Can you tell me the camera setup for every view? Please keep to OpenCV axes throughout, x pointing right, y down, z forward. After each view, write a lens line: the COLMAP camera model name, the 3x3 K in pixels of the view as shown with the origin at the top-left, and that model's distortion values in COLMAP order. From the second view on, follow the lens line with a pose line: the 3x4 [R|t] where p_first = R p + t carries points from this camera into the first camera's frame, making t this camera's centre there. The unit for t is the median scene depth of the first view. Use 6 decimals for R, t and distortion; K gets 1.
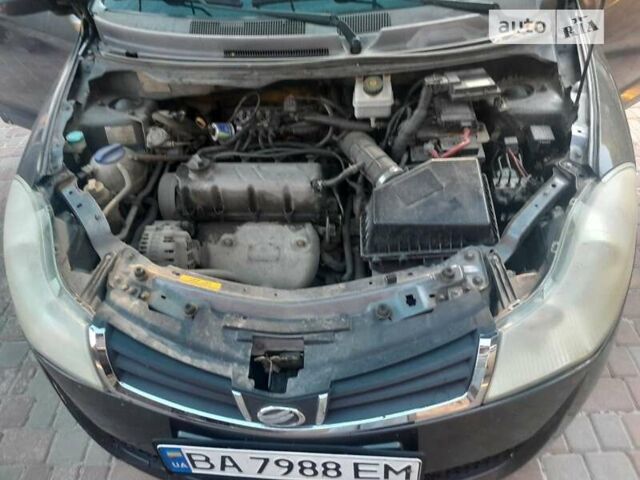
lens RADIAL K [[529.6, 0, 320.0], [0, 529.6, 240.0], [0, 0, 1]] dist [0.009012, 0.009005]
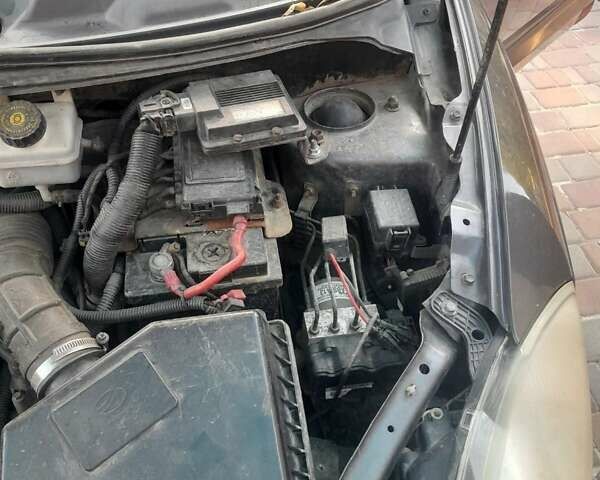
lens RADIAL K [[663.8, 0, 300.0], [0, 663.8, 240.0], [0, 0, 1]] dist [0.212969, -0.557198]
pose [[0.969318, -0.095051, 0.226690, 0.190961], [0.076225, 0.992982, 0.090422, -0.234676], [-0.233694, -0.070368, 0.969761, 0.417510]]
